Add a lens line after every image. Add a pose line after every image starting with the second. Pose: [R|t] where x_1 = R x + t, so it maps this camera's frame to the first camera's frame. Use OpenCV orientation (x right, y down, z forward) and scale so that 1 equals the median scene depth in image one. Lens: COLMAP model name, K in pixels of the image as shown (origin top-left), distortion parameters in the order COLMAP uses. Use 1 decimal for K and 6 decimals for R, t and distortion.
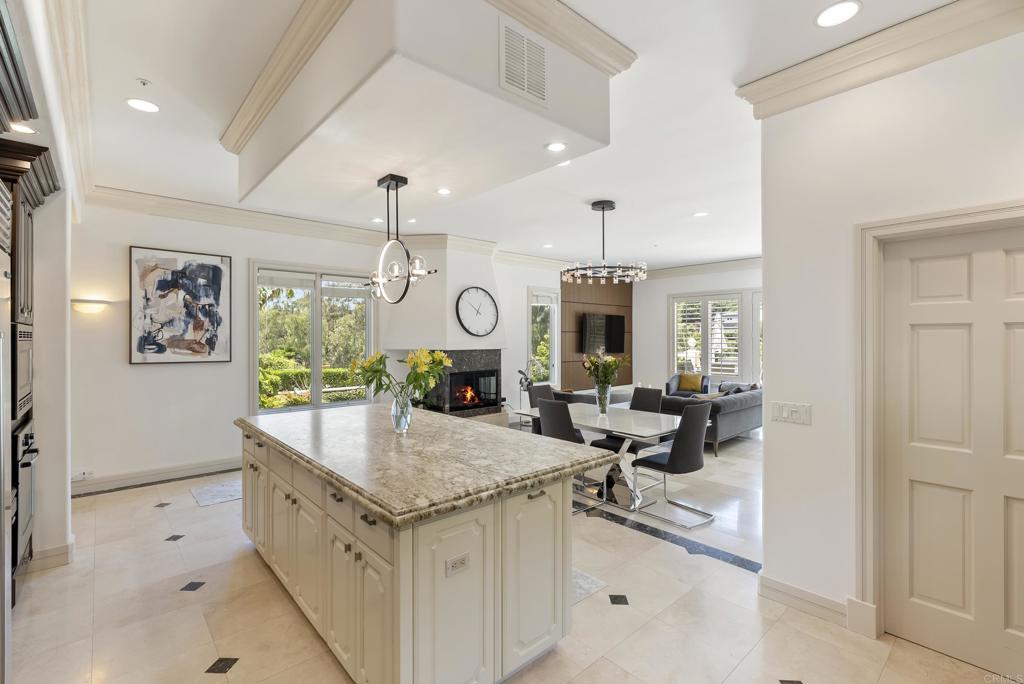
lens RADIAL K [[471.6, 0, 510.0], [0, 471.6, 335.4], [0, 0, 1]] dist [-0.001292, -0.000026]
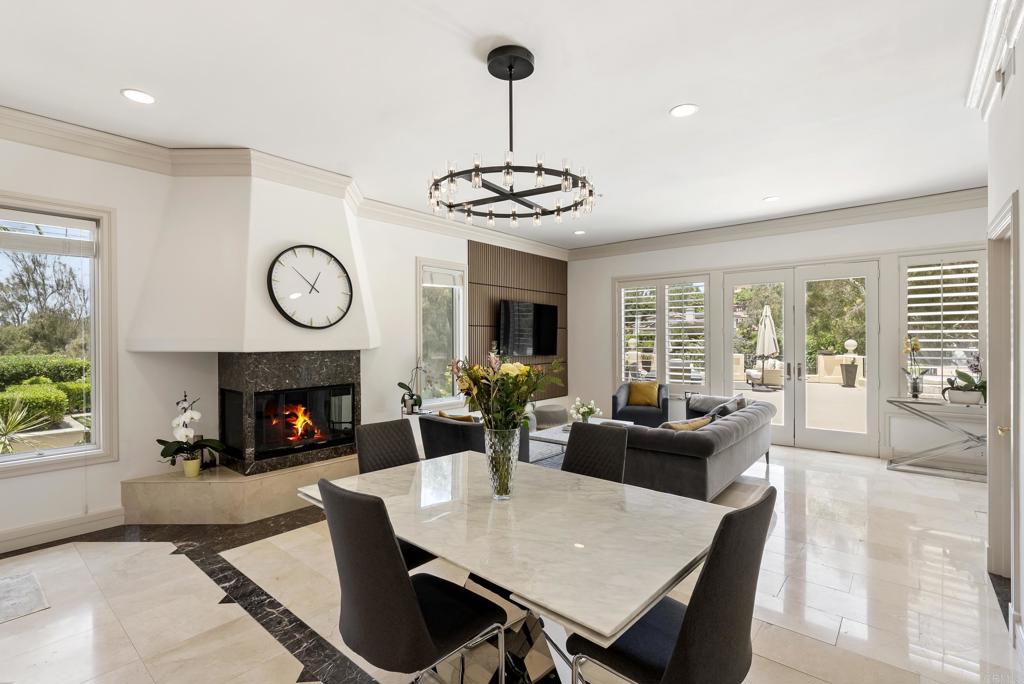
lens RADIAL K [[471.6, 0, 510.0], [0, 471.6, 335.4], [0, 0, 1]] dist [-0.001292, -0.000026]
pose [[0.991356, -0.001095, 0.131196, 0.094524], [0.001797, 0.999985, -0.005235, 0.013160], [-0.131189, 0.005426, 0.991343, 0.360882]]
